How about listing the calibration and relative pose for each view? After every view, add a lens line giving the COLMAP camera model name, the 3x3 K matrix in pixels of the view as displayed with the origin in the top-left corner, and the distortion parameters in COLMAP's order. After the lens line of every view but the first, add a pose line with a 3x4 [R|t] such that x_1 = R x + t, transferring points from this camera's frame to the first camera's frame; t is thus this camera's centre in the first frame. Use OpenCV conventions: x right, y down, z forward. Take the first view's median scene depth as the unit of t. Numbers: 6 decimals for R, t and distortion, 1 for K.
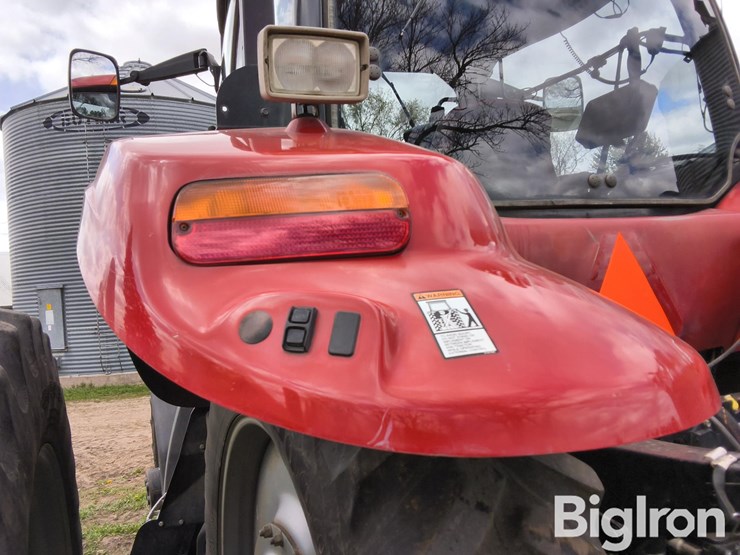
lens RADIAL K [[572.5, 0, 382.6], [0, 572.5, 277.8], [0, 0, 1]] dist [0.118412, -0.168043]
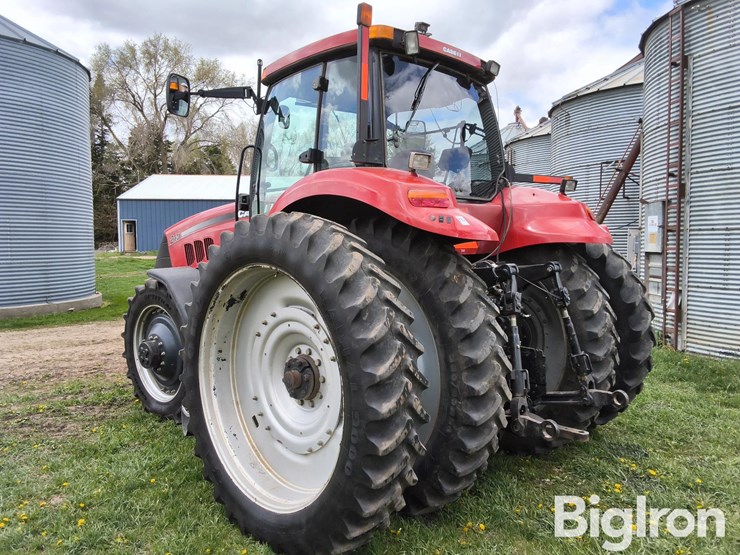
lens RADIAL K [[572.5, 0, 382.6], [0, 572.5, 277.8], [0, 0, 1]] dist [0.118412, -0.168043]
pose [[0.925118, 0.042731, 0.377268, -0.685120], [-0.062422, 0.997243, 0.040116, 0.117091], [-0.374514, -0.060662, 0.925235, -1.004027]]
